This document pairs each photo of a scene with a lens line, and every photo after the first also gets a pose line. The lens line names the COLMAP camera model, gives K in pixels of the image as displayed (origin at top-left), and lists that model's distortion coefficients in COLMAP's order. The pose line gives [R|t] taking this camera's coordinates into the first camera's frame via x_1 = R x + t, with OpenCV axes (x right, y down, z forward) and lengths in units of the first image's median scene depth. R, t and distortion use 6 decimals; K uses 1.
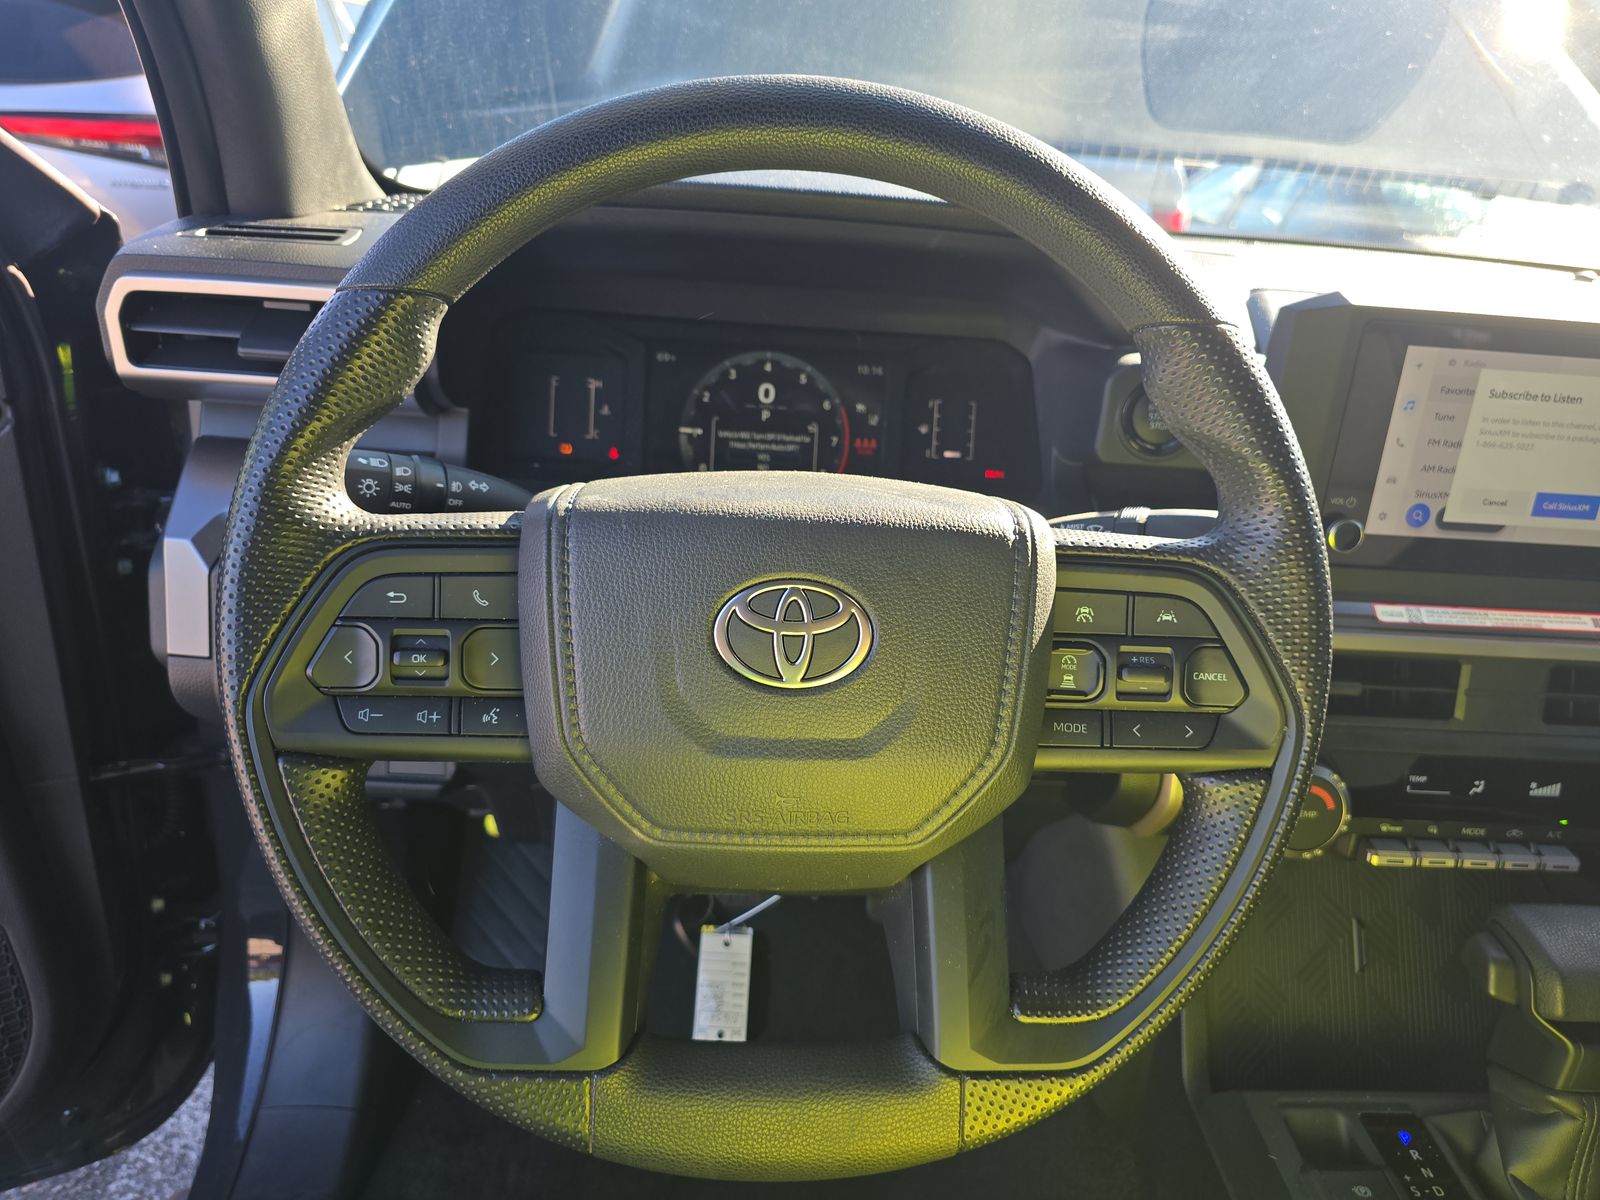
lens RADIAL K [[1085.5, 0, 805.3], [0, 1085.5, 599.6], [0, 0, 1]] dist [0.075080, -0.089612]
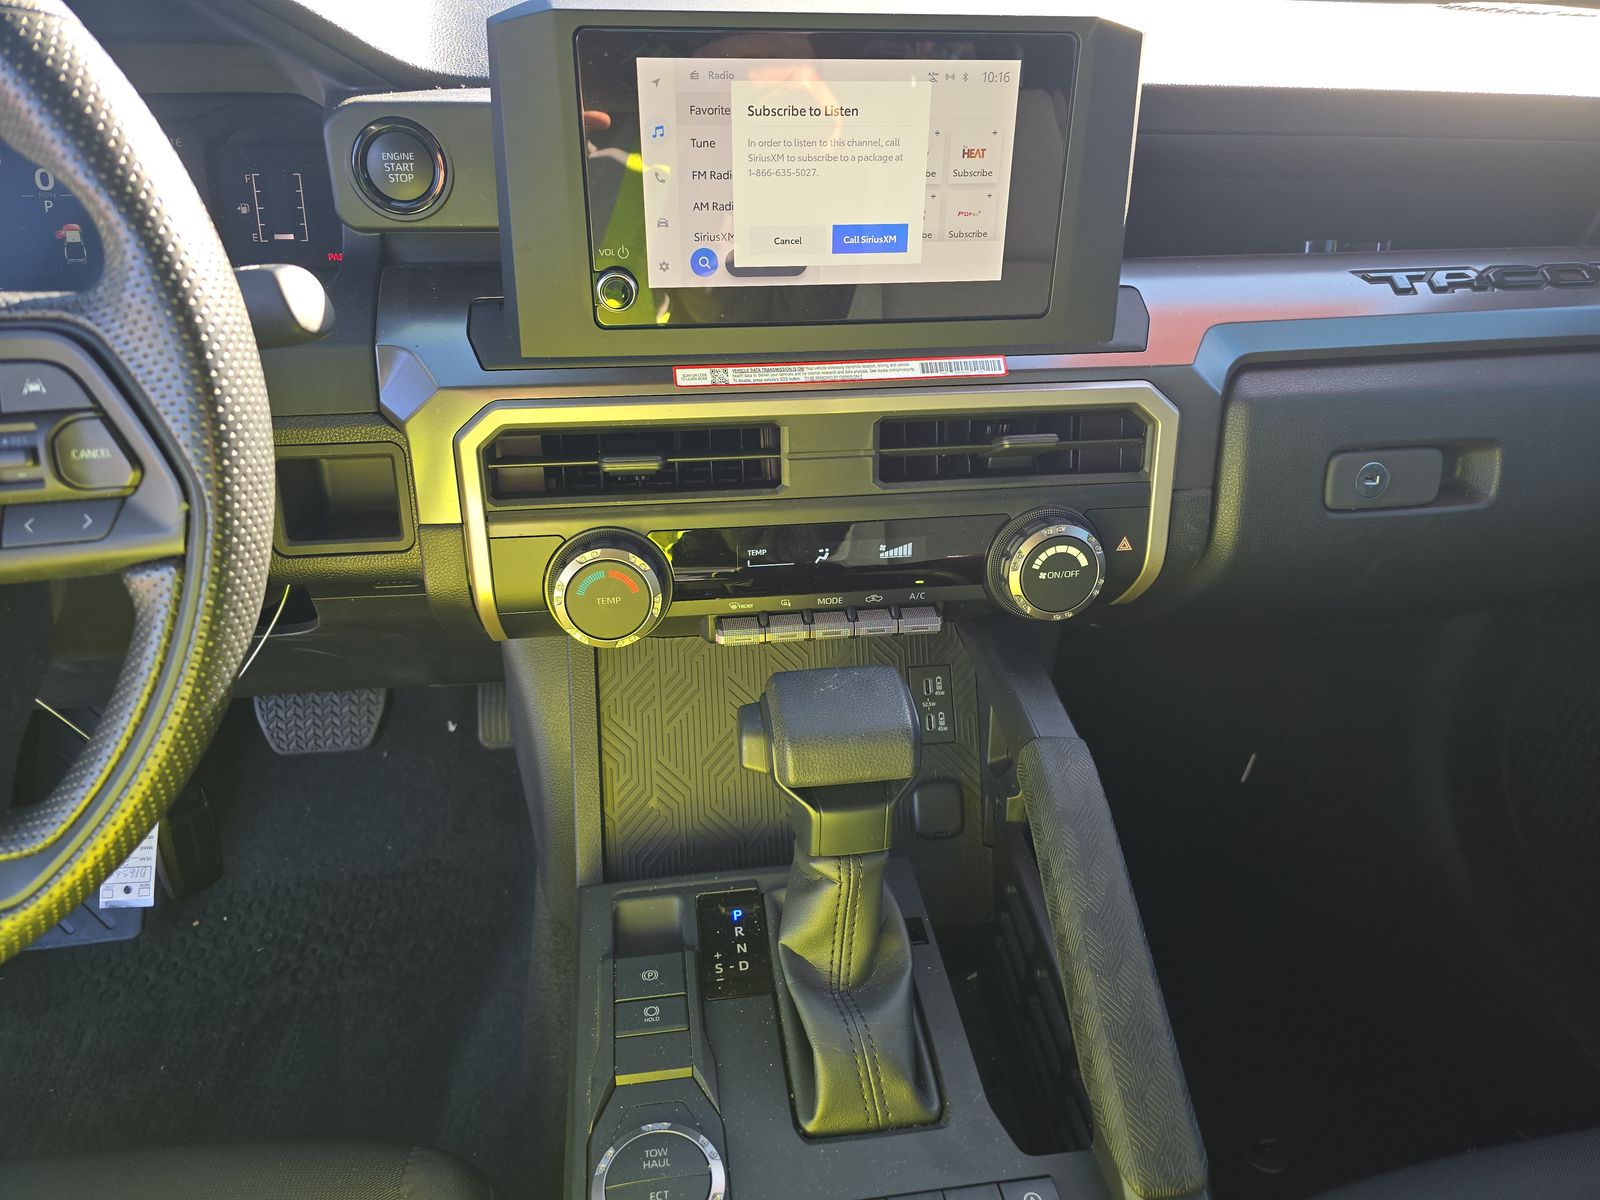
lens RADIAL K [[1085.5, 0, 805.3], [0, 1085.5, 599.6], [0, 0, 1]] dist [0.075080, -0.089612]
pose [[0.993222, -0.100665, 0.058103, 0.567860], [0.090903, 0.984285, 0.151390, 0.068174], [-0.072430, -0.145082, 0.986765, 0.072422]]
